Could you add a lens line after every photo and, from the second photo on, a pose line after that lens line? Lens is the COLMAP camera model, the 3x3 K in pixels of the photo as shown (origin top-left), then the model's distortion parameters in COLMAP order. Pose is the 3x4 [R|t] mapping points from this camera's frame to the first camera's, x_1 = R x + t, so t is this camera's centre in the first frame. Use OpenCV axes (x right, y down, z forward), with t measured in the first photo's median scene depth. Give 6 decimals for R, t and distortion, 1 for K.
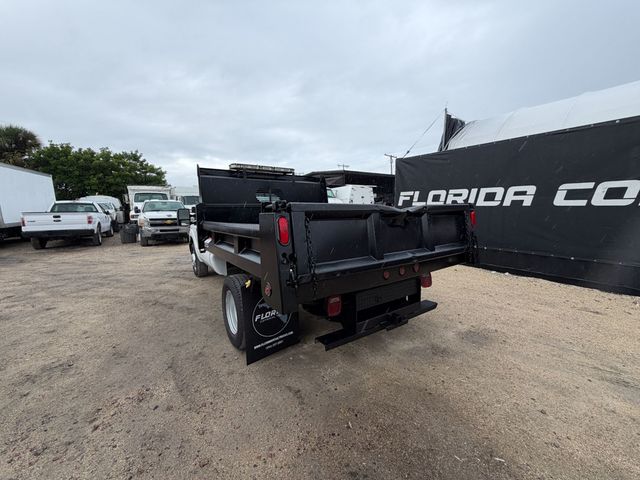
lens RADIAL K [[255.9, 0, 320.5], [0, 255.9, 240.5], [0, 0, 1]] dist [-0.000275, 0.000260]
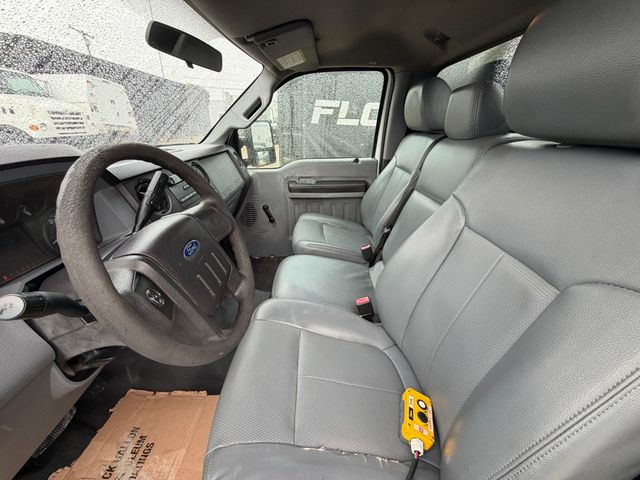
lens RADIAL K [[255.9, 0, 318.0], [0, 255.9, 241.8], [0, 0, 1]] dist [-0.000275, 0.000260]
pose [[0.560729, -0.319613, 0.763826, -0.454002], [0.077644, 0.938728, 0.335799, -0.127075], [-0.824351, -0.128986, 0.551188, 1.049612]]
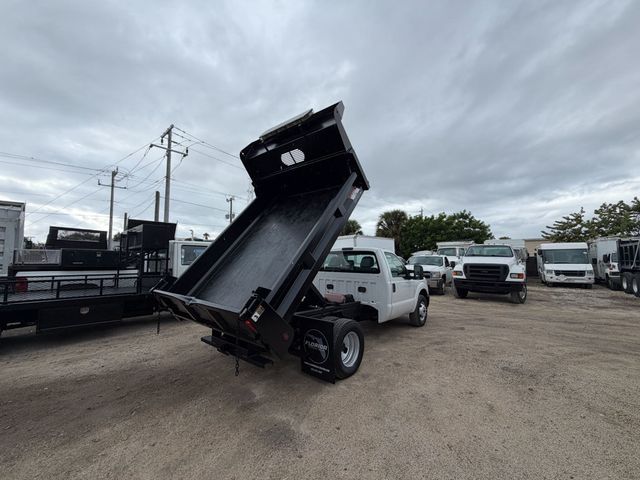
lens RADIAL K [[255.9, 0, 319.9], [0, 255.9, 239.5], [0, 0, 1]] dist [-0.000275, 0.000260]
pose [[0.274018, -0.057518, -0.960003, 0.985874], [-0.138645, 0.985420, -0.098615, -0.115568], [0.951678, 0.160122, 0.262048, 0.548812]]
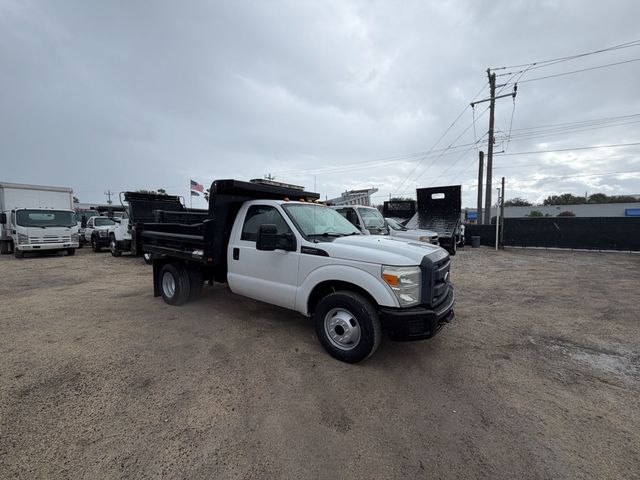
lens RADIAL K [[255.9, 0, 319.4], [0, 255.9, 240.5], [0, 0, 1]] dist [-0.000275, 0.000260]
pose [[-0.933650, 0.035986, -0.356376, -0.009035], [-0.036806, 0.980035, 0.195389, -0.283441], [0.356292, 0.195542, -0.913685, 2.088014]]
